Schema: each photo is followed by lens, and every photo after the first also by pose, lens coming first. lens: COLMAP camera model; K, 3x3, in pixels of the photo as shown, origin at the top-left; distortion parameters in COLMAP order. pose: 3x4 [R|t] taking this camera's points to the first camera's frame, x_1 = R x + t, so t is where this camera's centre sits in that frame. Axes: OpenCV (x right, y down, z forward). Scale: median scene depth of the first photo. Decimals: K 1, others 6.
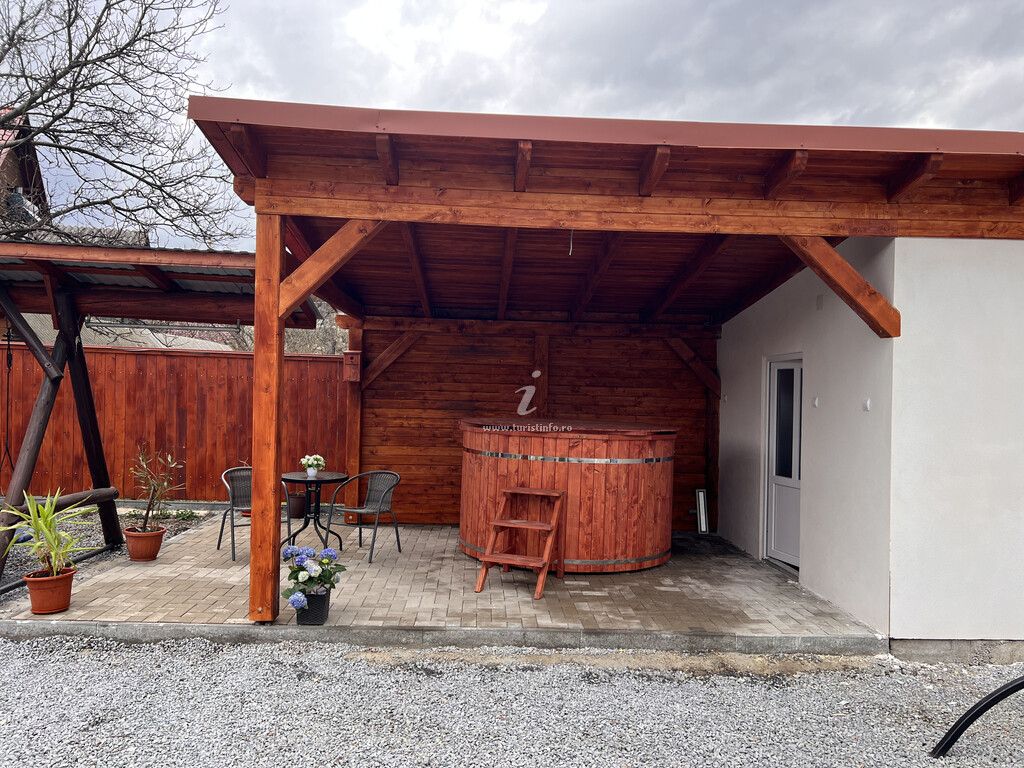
lens RADIAL K [[779.0, 0, 518.6], [0, 779.0, 390.1], [0, 0, 1]] dist [0.062296, -0.085609]
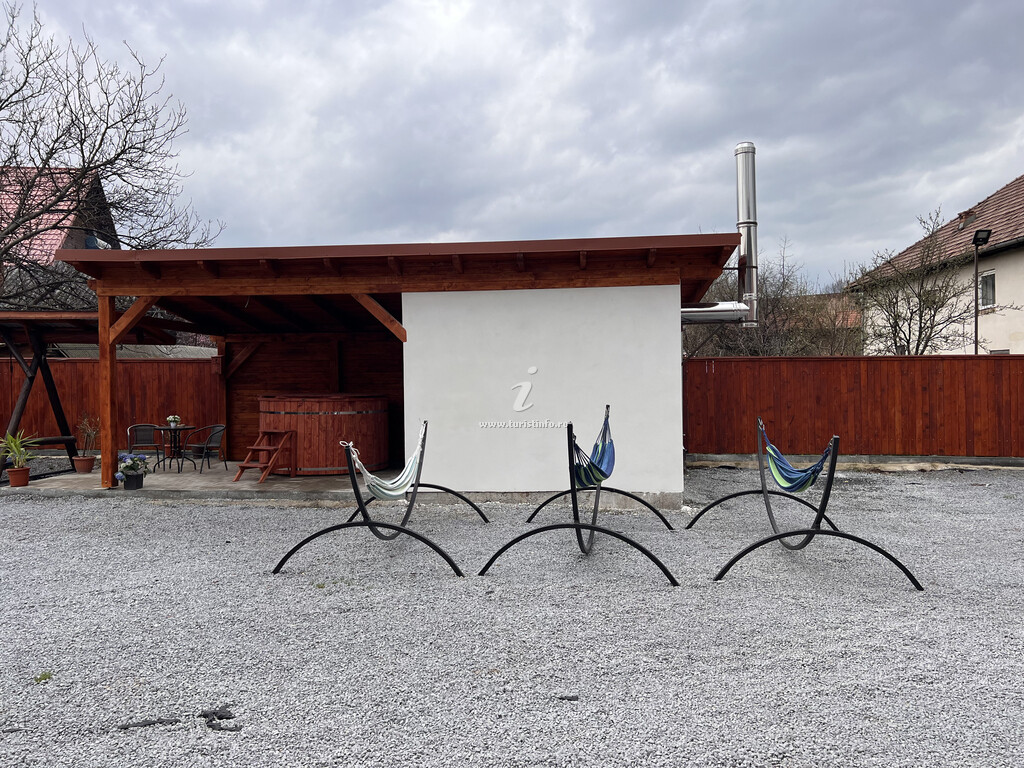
lens RADIAL K [[779.0, 0, 509.1], [0, 779.0, 386.8], [0, 0, 1]] dist [0.062296, -0.085609]
pose [[0.991125, -0.031110, -0.129242, 0.787336], [0.032098, 0.999469, 0.005561, 0.034139], [0.129000, -0.009660, 0.991597, -0.737721]]
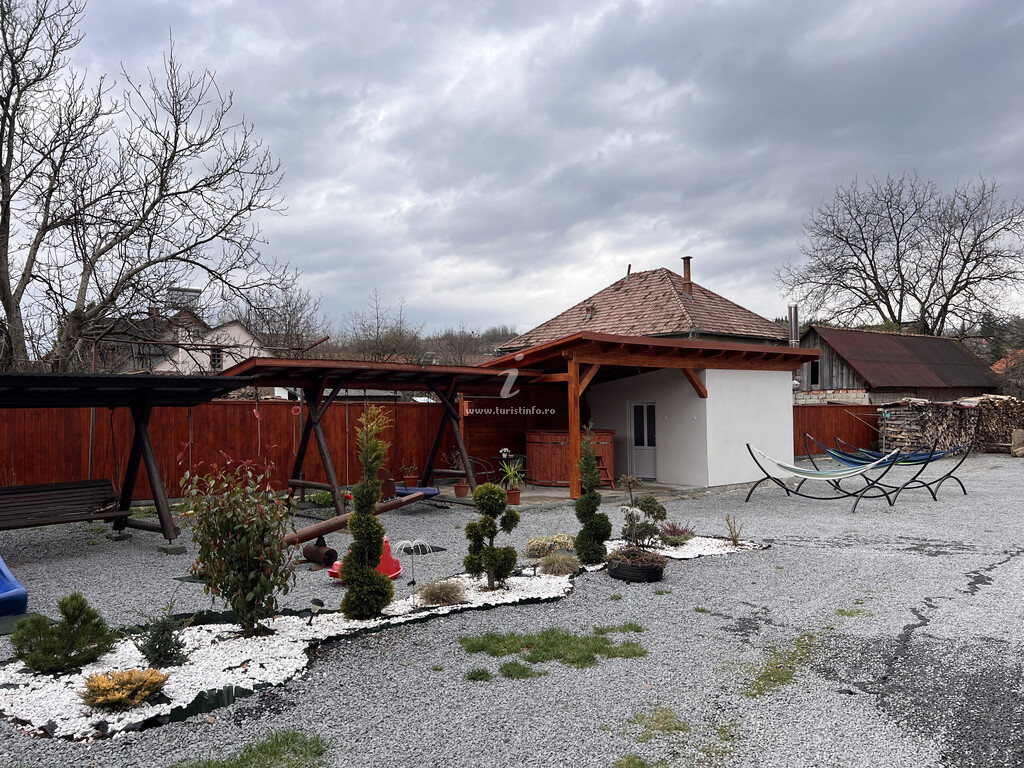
lens RADIAL K [[779.0, 0, 532.1], [0, 779.0, 379.5], [0, 0, 1]] dist [0.062296, -0.085609]
pose [[0.801953, -0.007759, 0.597337, -1.693968], [0.027786, 0.999318, -0.024323, -0.068318], [-0.596741, 0.036103, 0.801621, -0.993463]]
